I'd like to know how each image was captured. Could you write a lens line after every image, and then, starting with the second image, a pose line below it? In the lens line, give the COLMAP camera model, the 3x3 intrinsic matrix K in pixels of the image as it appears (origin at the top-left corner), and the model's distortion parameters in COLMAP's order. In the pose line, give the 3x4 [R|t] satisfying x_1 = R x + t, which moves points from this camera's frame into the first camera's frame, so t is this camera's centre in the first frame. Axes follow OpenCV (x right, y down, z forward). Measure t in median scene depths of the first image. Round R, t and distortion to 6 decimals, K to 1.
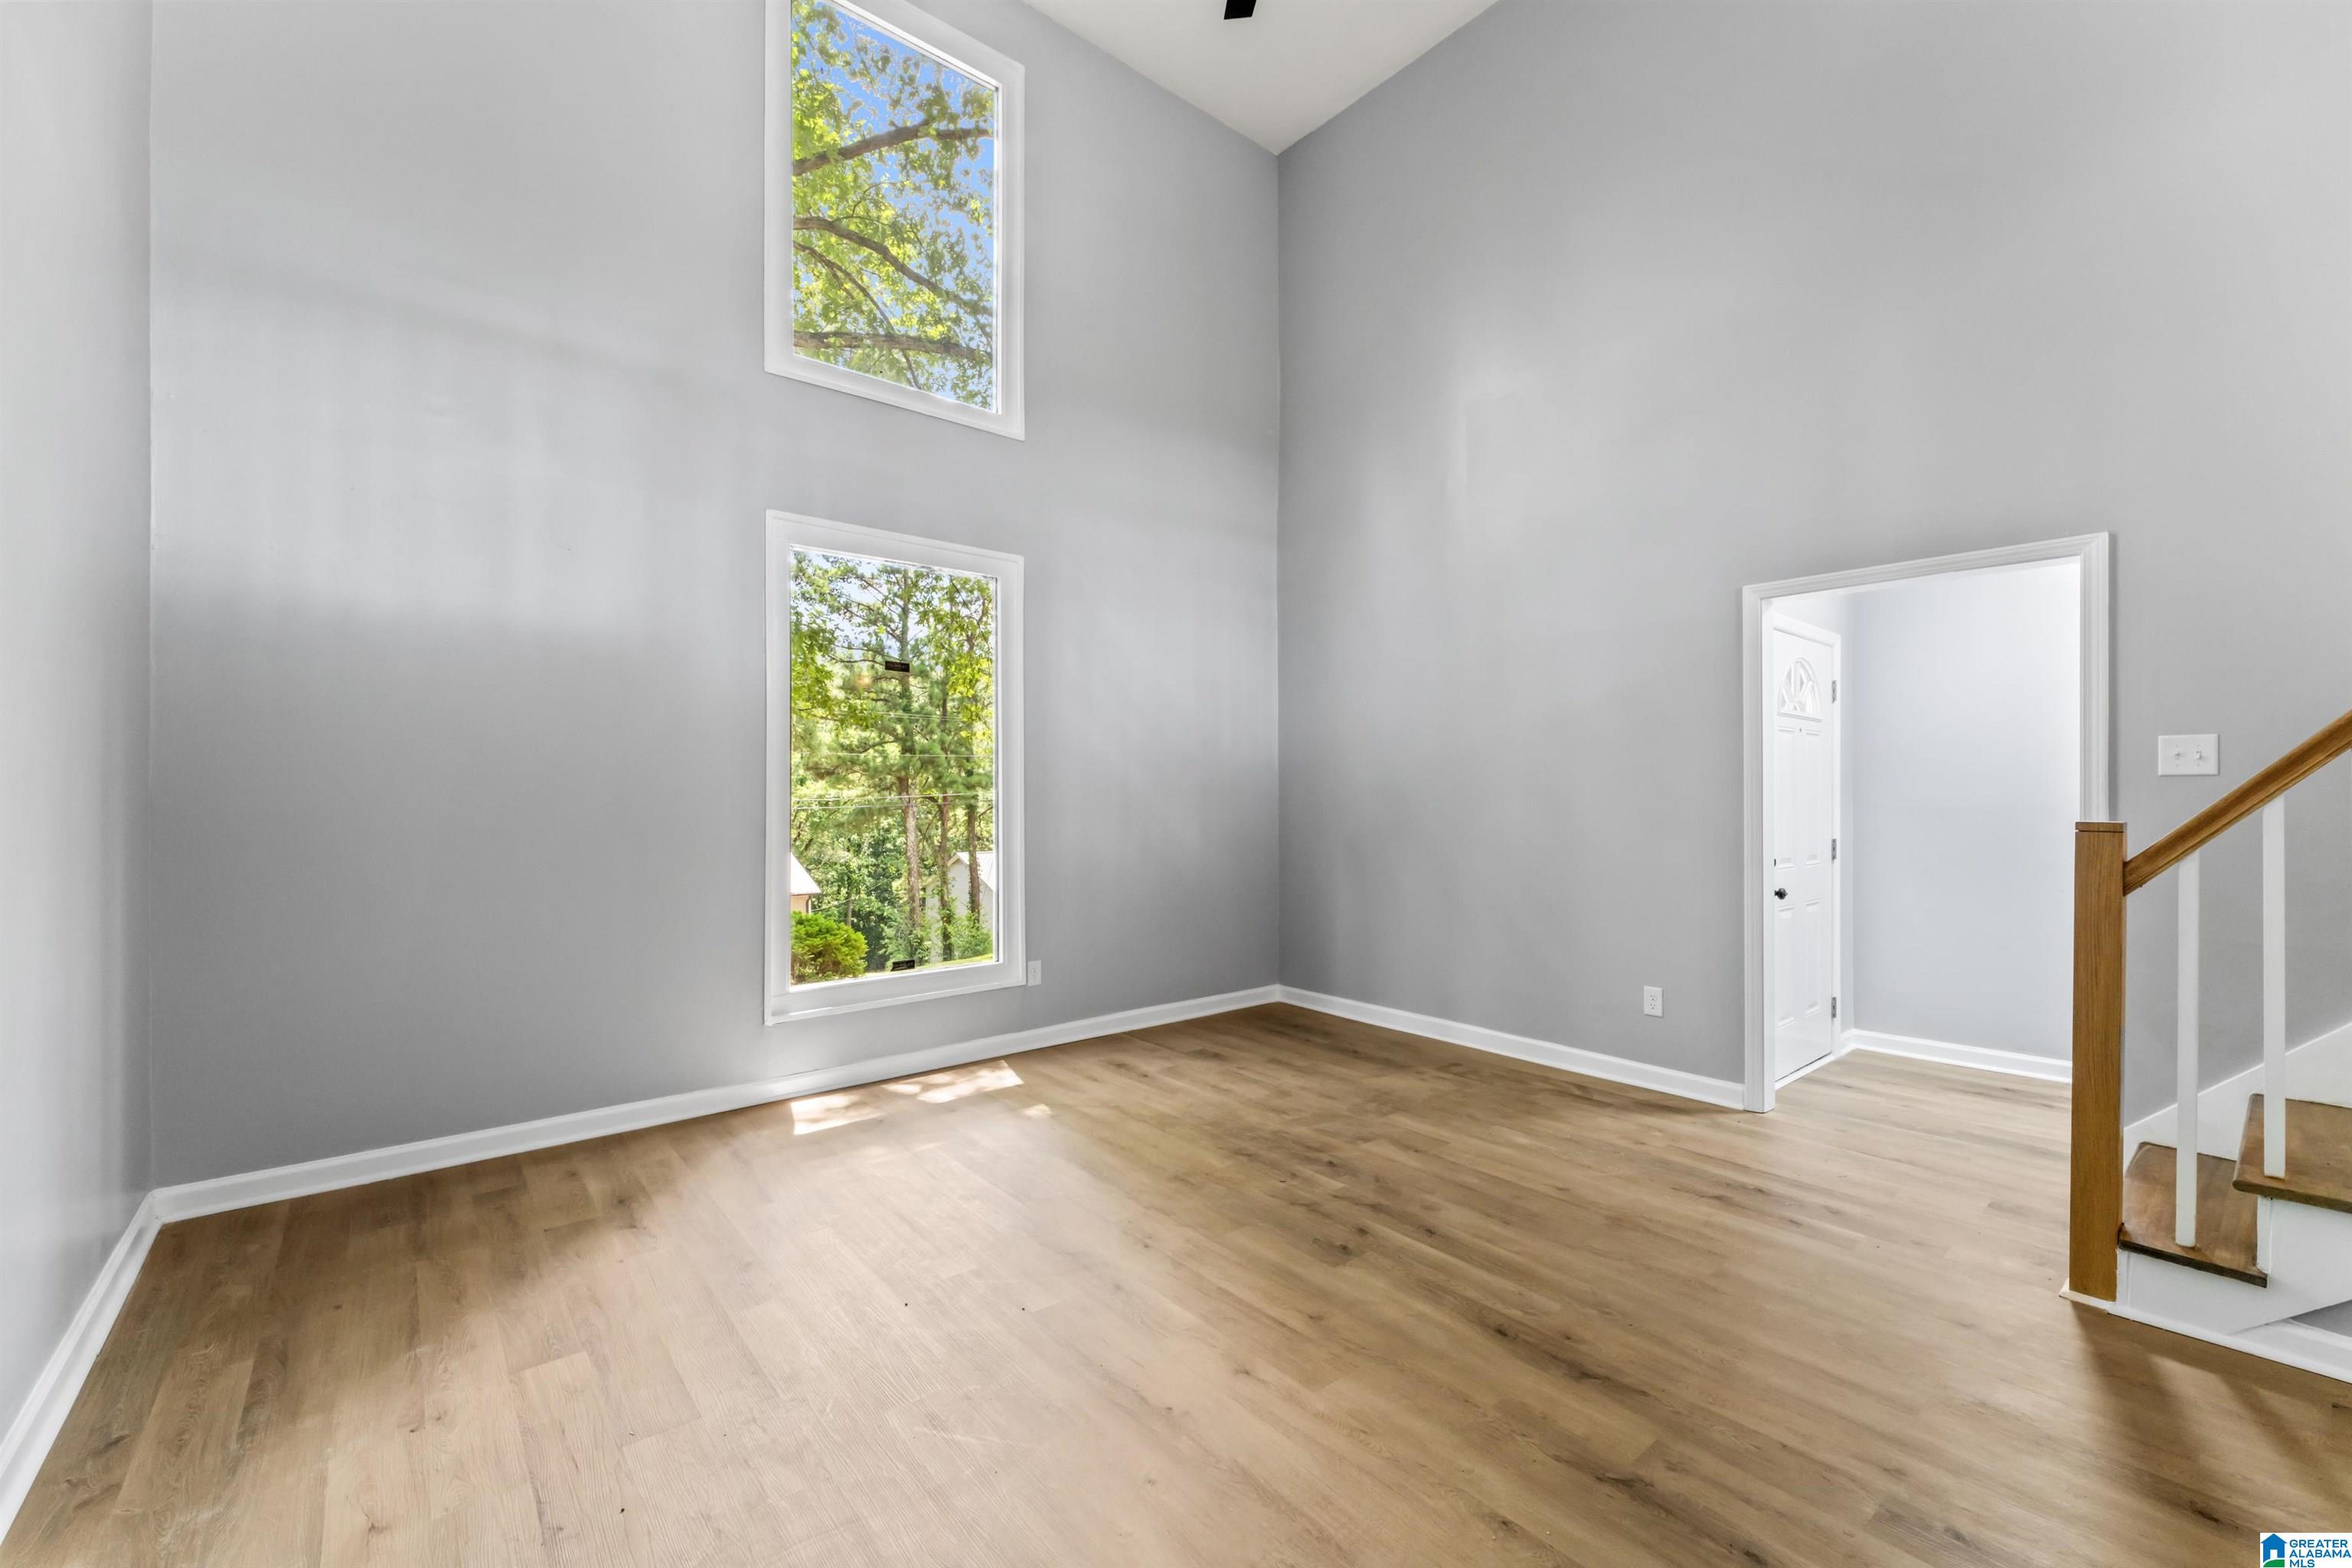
lens RADIAL K [[960.5, 0, 1182.6], [0, 960.5, 788.2], [0, 0, 1]] dist [-0.003983, 0.000230]
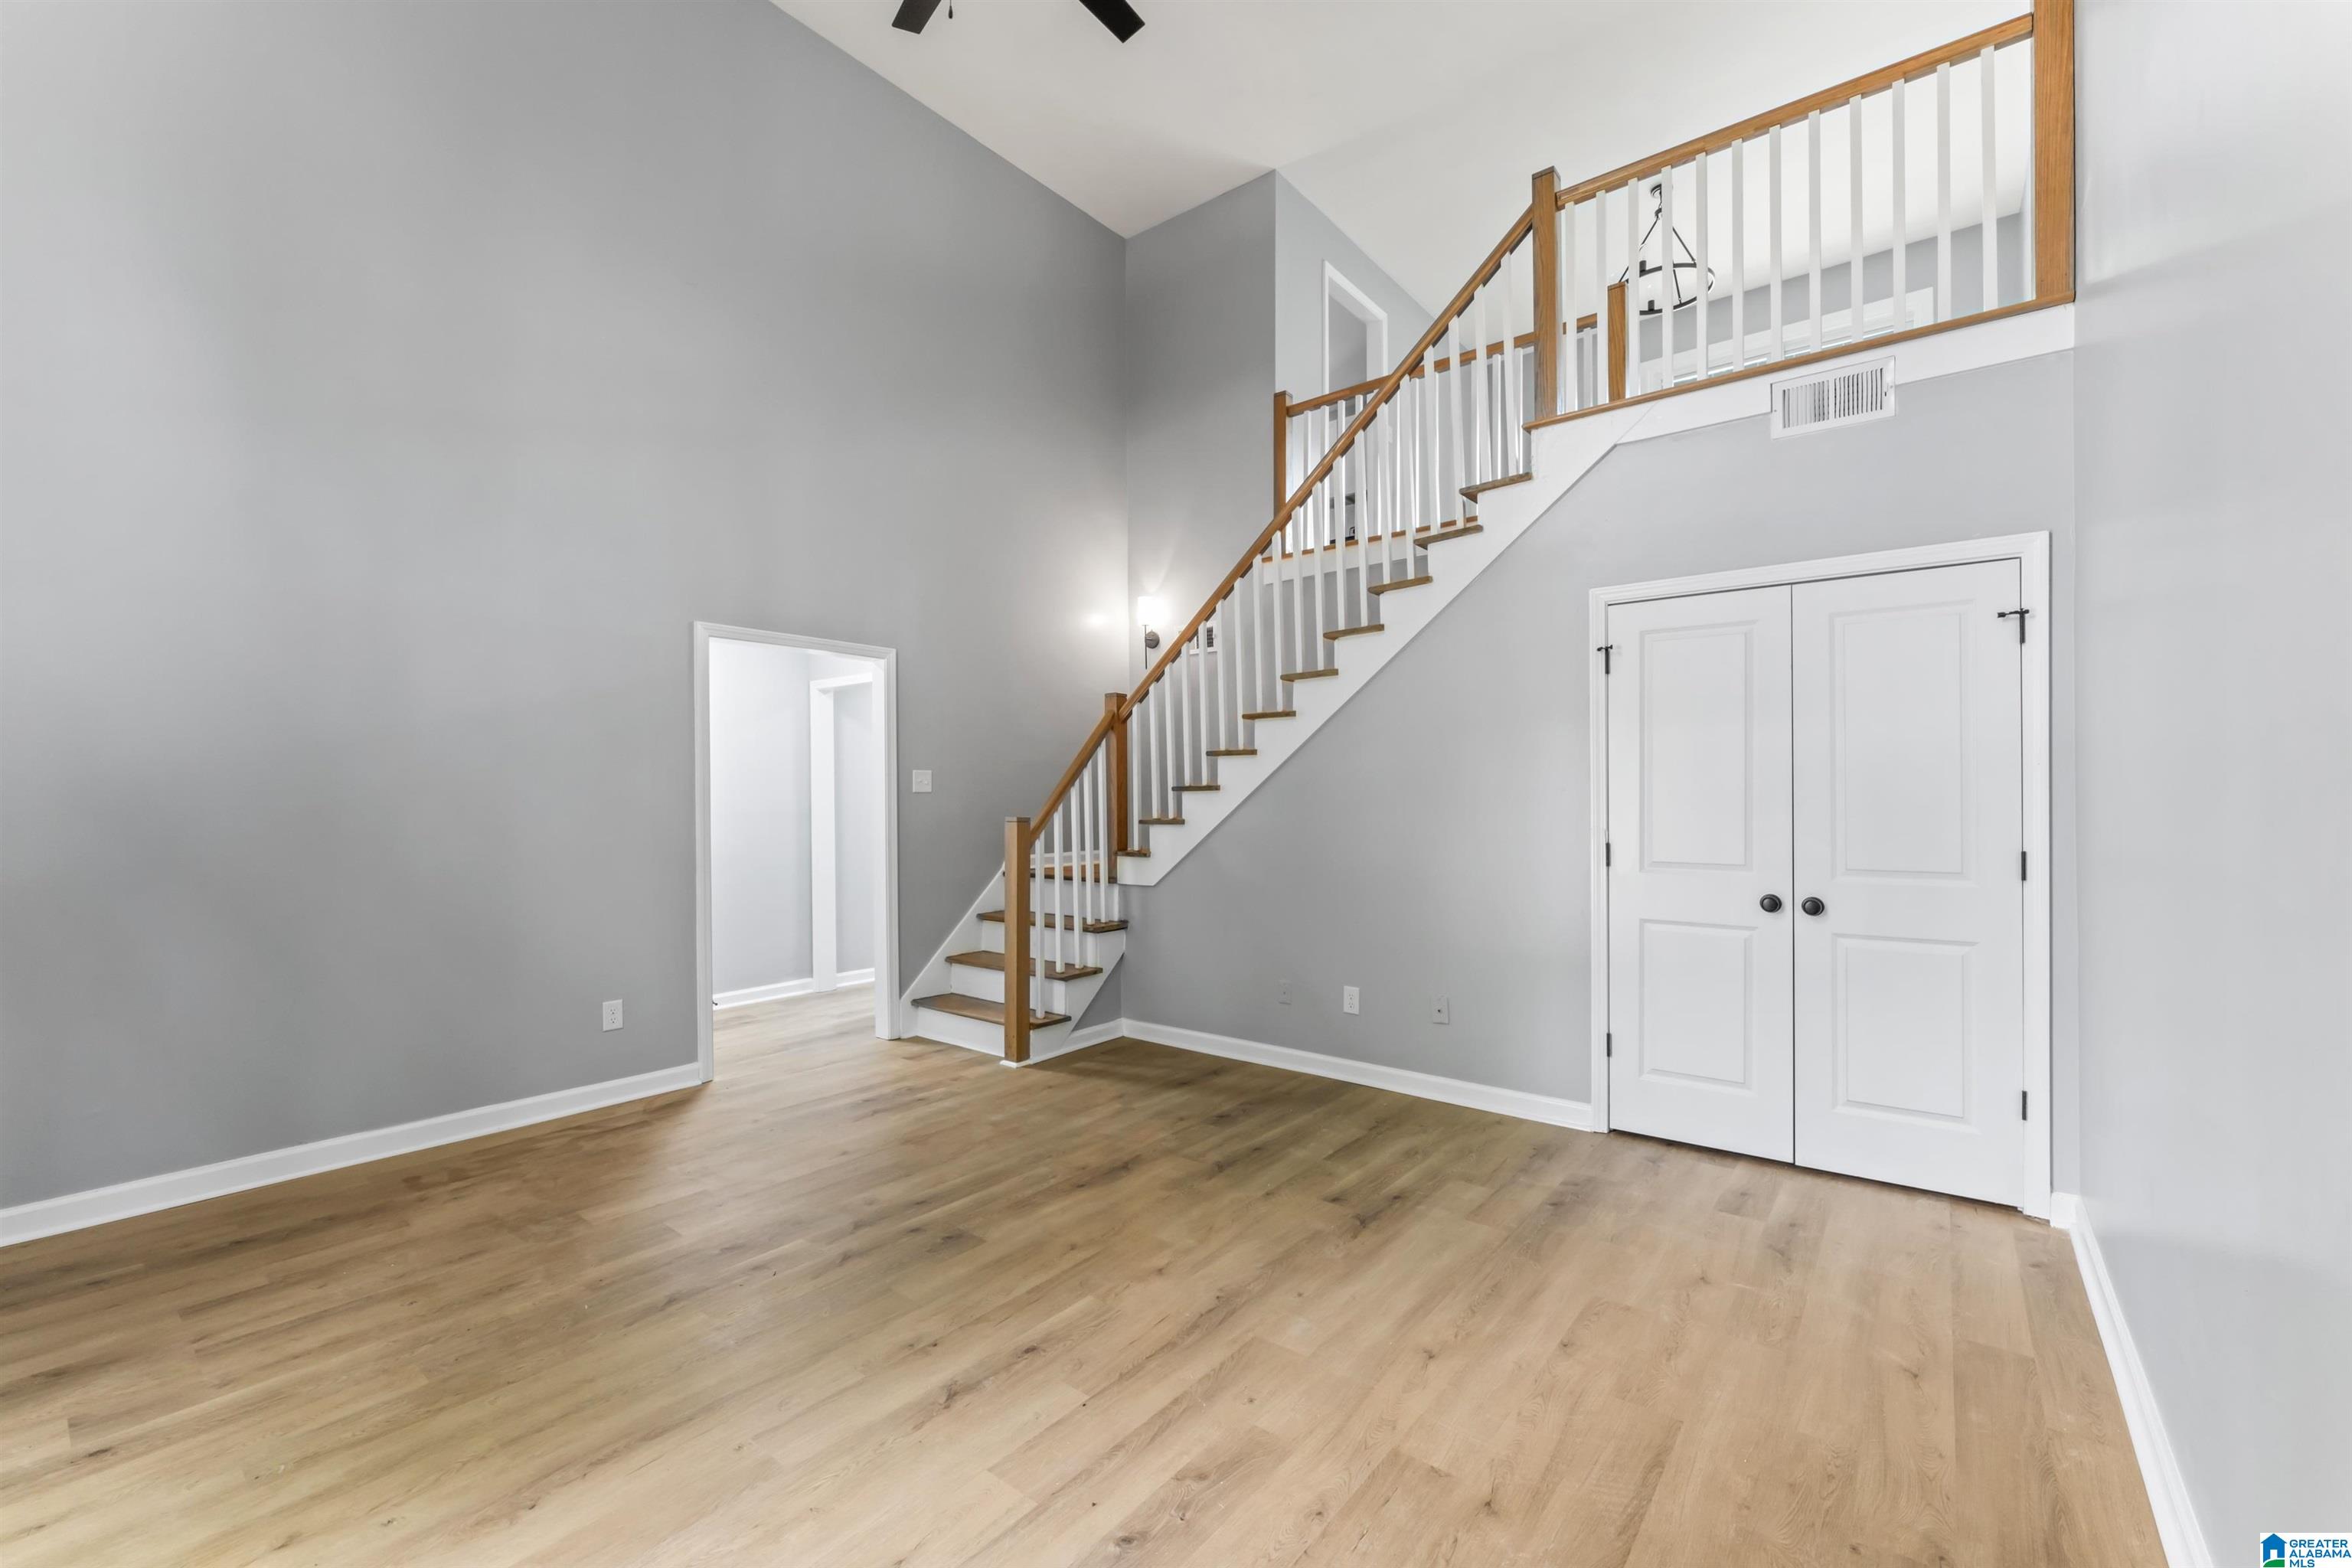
lens RADIAL K [[960.5, 0, 1171.9], [0, 960.5, 802.2], [0, 0, 1]] dist [-0.003983, 0.000230]
pose [[-0.198270, -0.001931, 0.980146, -0.792005], [0.000342, 0.999998, 0.002040, 0.000986], [-0.980147, 0.000739, -0.198269, 0.846306]]
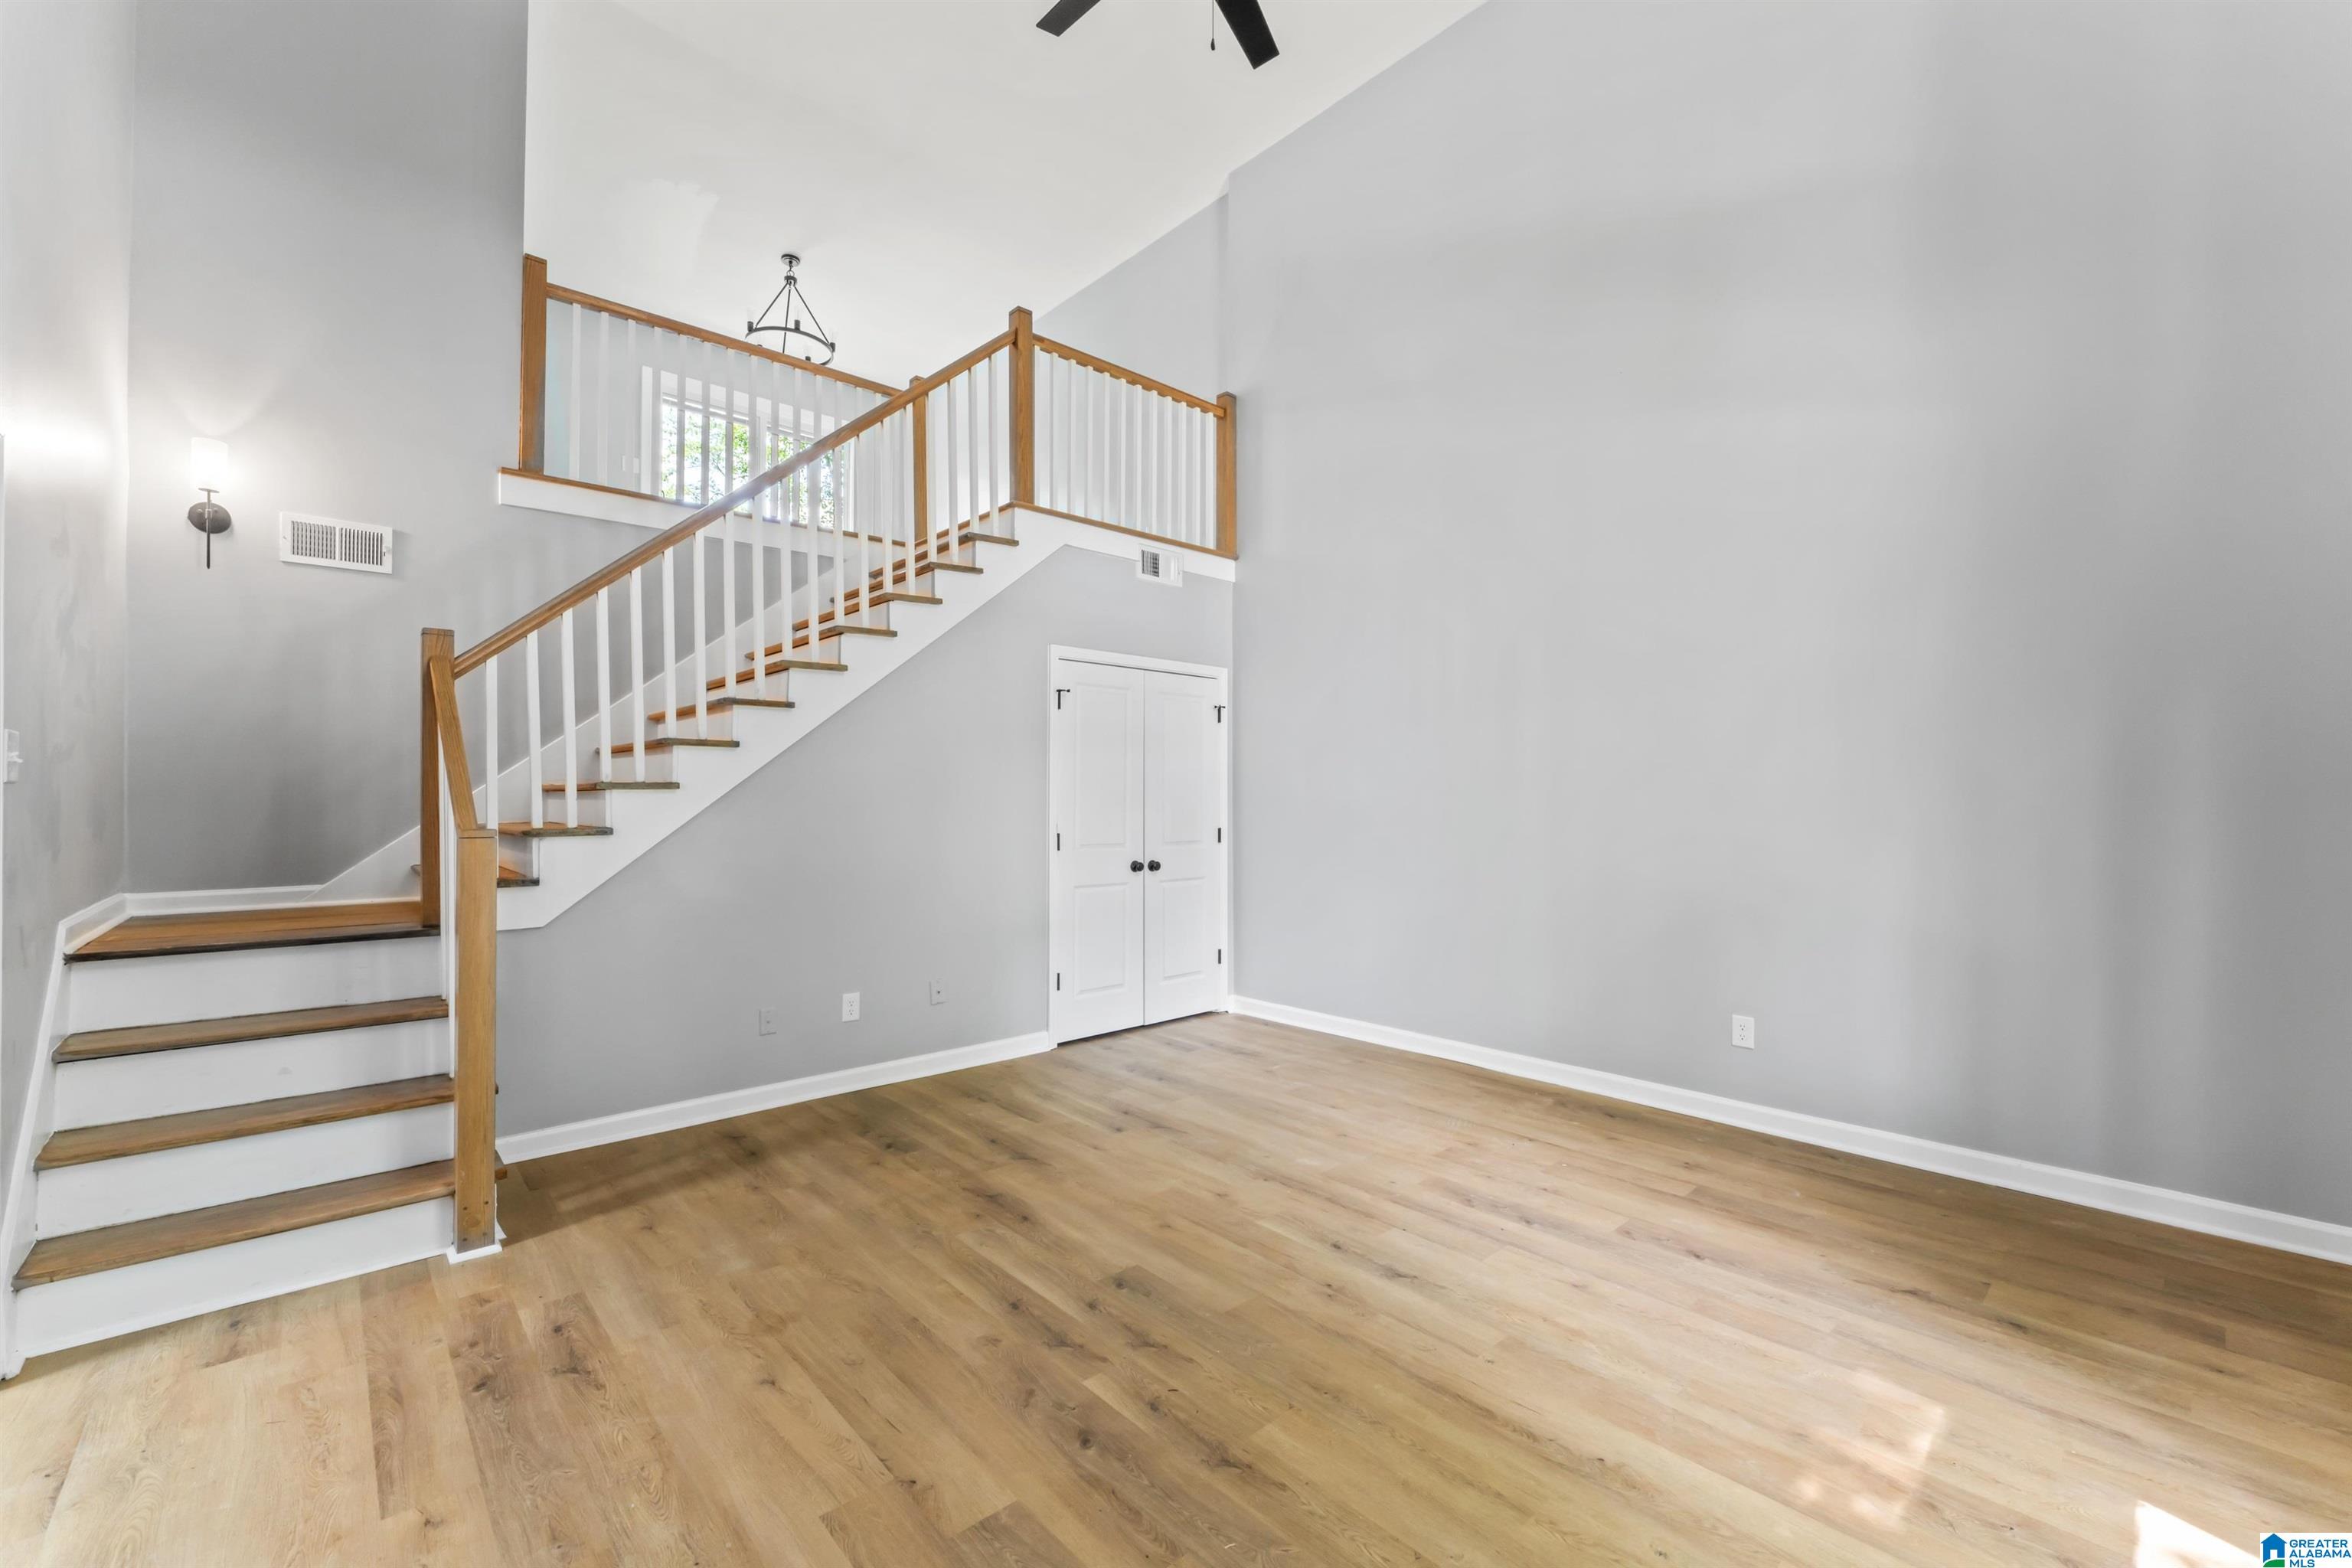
lens RADIAL K [[960.5, 0, 1175.5], [0, 960.5, 792.1], [0, 0, 1]] dist [-0.003983, 0.000230]
pose [[-0.999184, 0.000079, -0.040388, 0.132970], [0.000482, 0.999950, -0.009958, 0.001097], [0.040386, -0.009969, -0.999134, 1.707680]]
